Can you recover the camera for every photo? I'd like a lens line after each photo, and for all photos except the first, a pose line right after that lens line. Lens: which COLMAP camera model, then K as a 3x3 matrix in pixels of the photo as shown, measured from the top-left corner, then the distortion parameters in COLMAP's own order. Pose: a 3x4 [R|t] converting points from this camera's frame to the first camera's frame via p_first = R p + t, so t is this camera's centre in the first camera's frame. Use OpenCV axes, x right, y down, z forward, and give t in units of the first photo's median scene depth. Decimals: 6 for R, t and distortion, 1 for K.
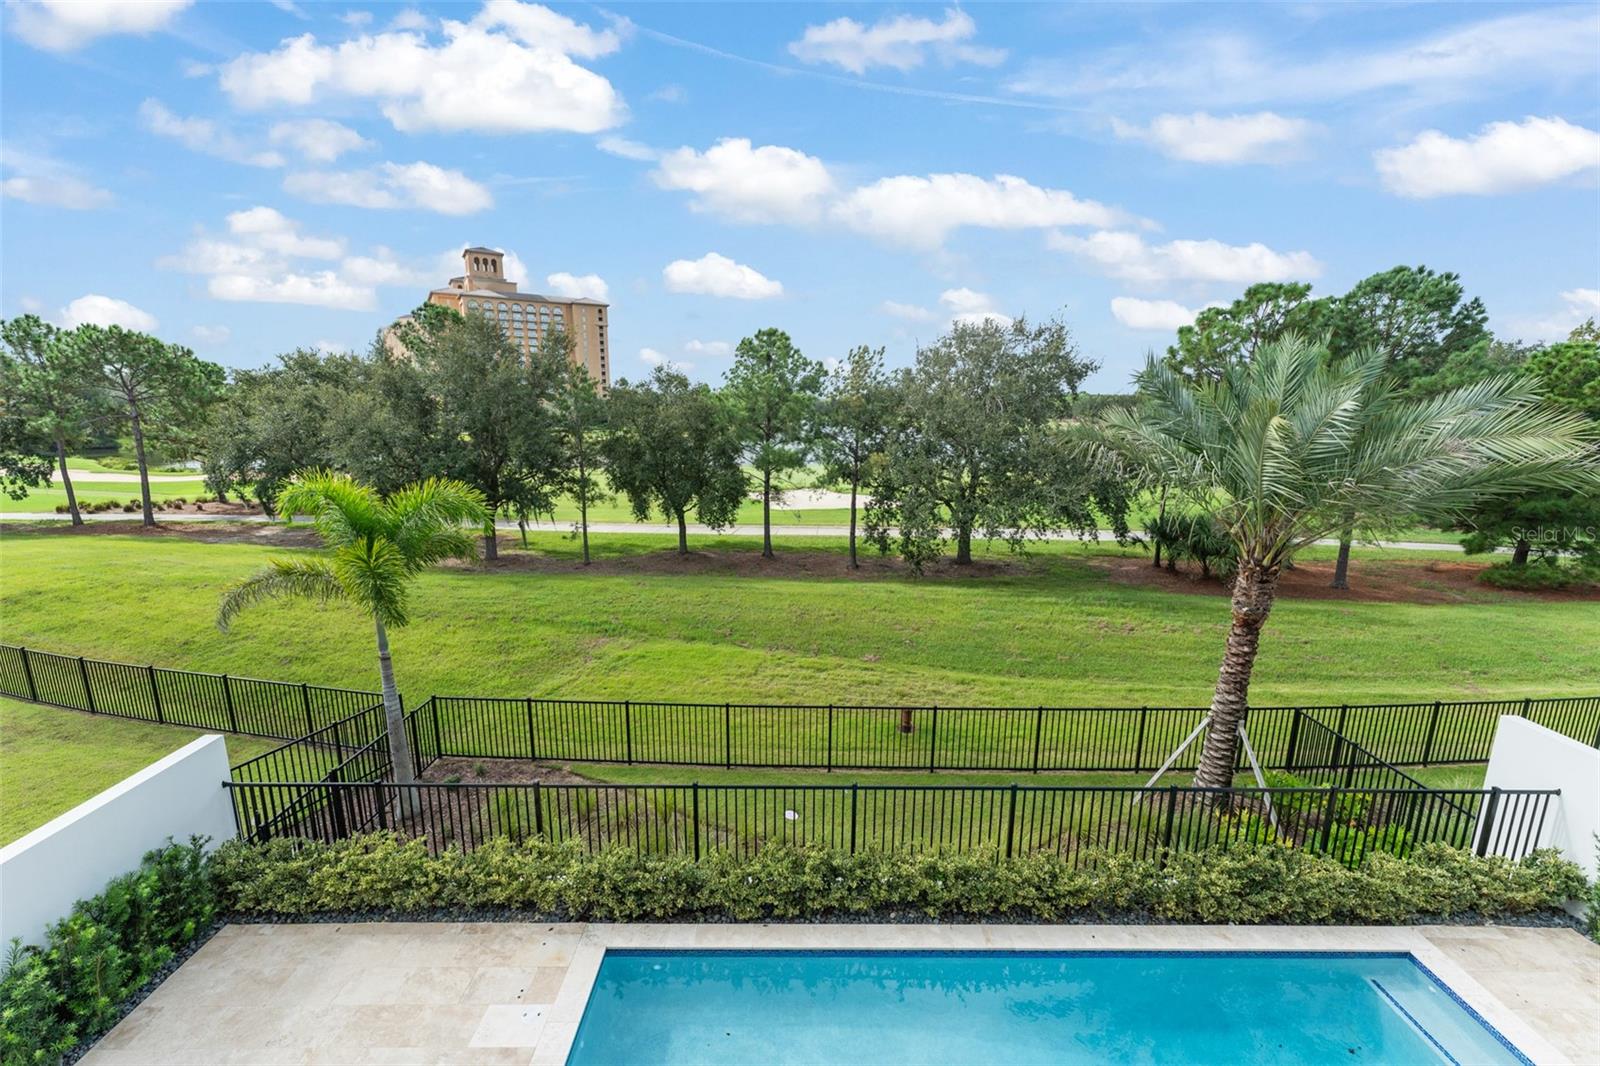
lens RADIAL K [[631.3, 0, 794.7], [0, 631.3, 527.9], [0, 0, 1]] dist [0.005161, 0.000137]
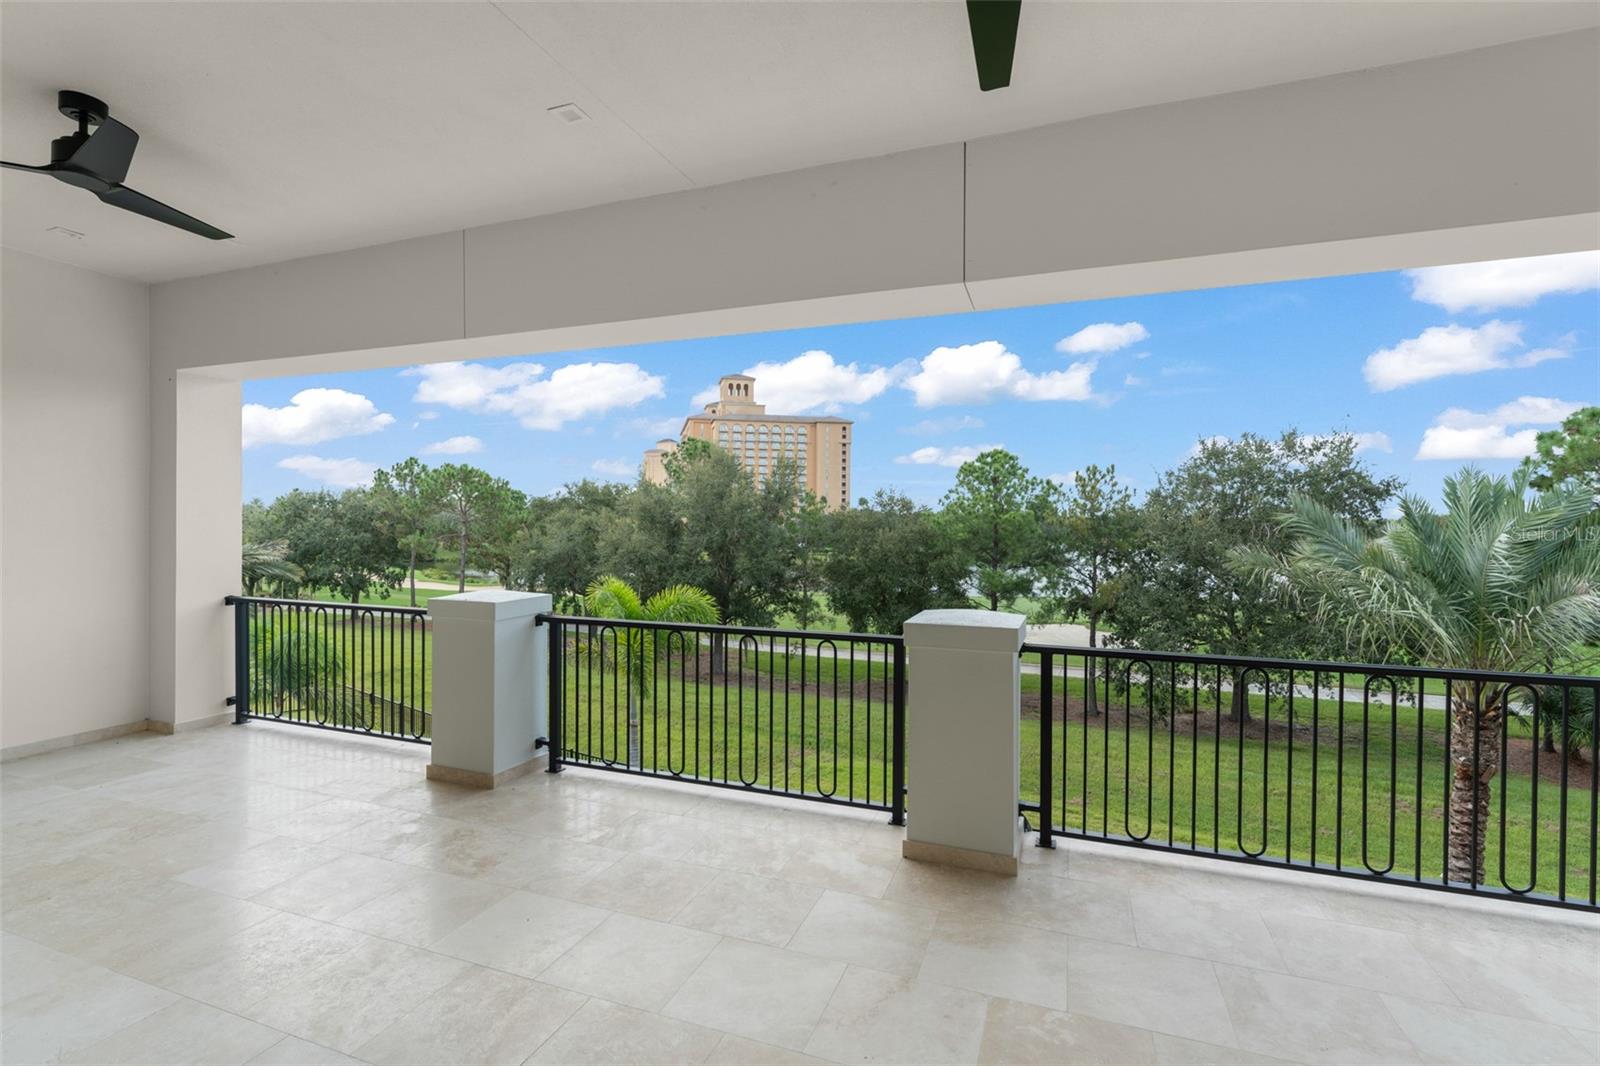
lens RADIAL K [[730.8, 0, 793.9], [0, 730.8, 533.8], [0, 0, 1]] dist [-0.000171, 0.000102]
pose [[0.937254, 0.005768, -0.348599, 0.053856], [-0.068317, 0.983518, -0.167405, 0.015692], [0.341888, 0.180717, 0.922201, -0.101883]]
